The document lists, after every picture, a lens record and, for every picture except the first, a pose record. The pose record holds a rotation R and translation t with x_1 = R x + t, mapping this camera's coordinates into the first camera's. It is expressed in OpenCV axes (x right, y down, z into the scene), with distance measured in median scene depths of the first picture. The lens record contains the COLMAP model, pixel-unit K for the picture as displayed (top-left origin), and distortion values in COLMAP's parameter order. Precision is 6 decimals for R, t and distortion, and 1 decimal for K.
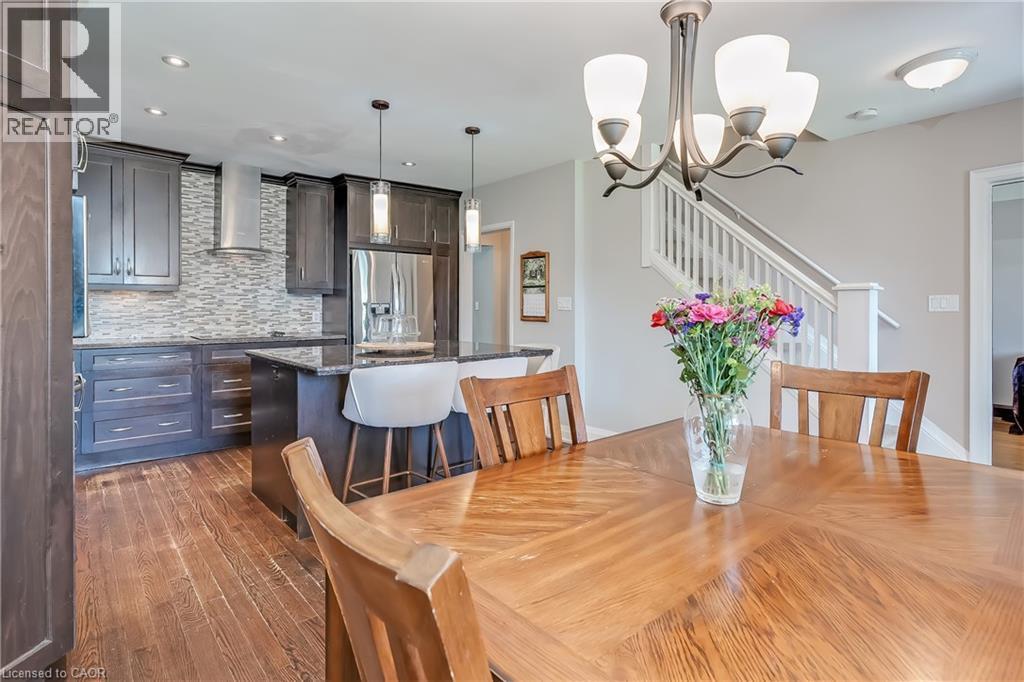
lens RADIAL K [[486.3, 0, 519.8], [0, 486.3, 306.9], [0, 0, 1]] dist [-0.012853, -0.000529]
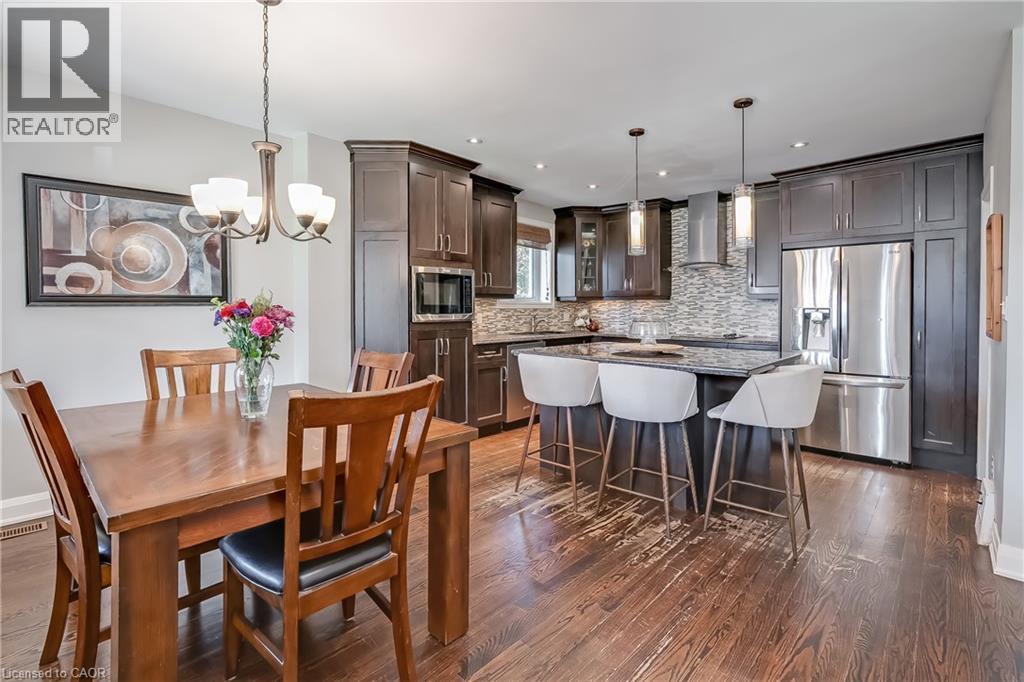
lens RADIAL K [[486.3, 0, 516.0], [0, 486.3, 311.1], [0, 0, 1]] dist [-0.012853, -0.000529]
pose [[0.112322, 0.002657, -0.993668, 0.536525], [-0.010182, 0.999947, 0.001523, 0.001868], [0.993620, 0.009947, 0.112344, 0.385053]]
